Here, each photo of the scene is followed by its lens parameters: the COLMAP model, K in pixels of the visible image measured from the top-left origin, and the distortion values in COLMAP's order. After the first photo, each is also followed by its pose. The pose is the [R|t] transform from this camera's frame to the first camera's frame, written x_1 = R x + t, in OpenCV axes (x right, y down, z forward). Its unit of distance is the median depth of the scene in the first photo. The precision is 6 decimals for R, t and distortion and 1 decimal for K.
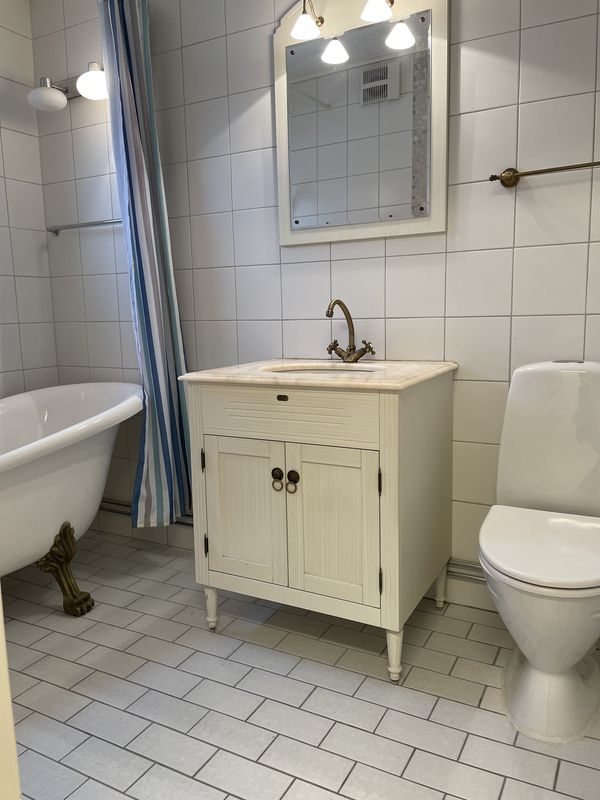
lens RADIAL K [[609.3, 0, 282.6], [0, 609.3, 390.8], [0, 0, 1]] dist [0.070278, -0.084781]
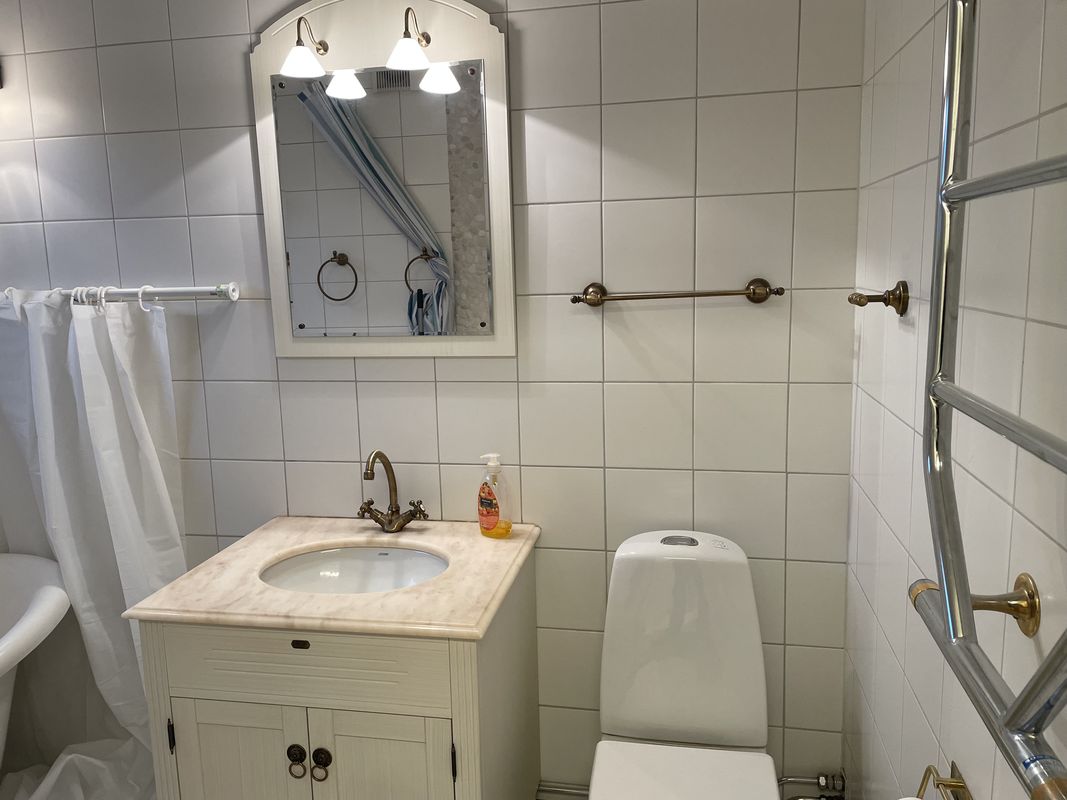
lens RADIAL K [[812.6, 0, 530.9], [0, 812.6, 401.8], [0, 0, 1]] dist [0.070278, -0.084781]
pose [[0.950829, -0.049965, 0.305661, -0.018110], [0.047397, 0.998751, 0.015820, -0.217063], [-0.306069, -0.000555, 0.952009, 0.066261]]
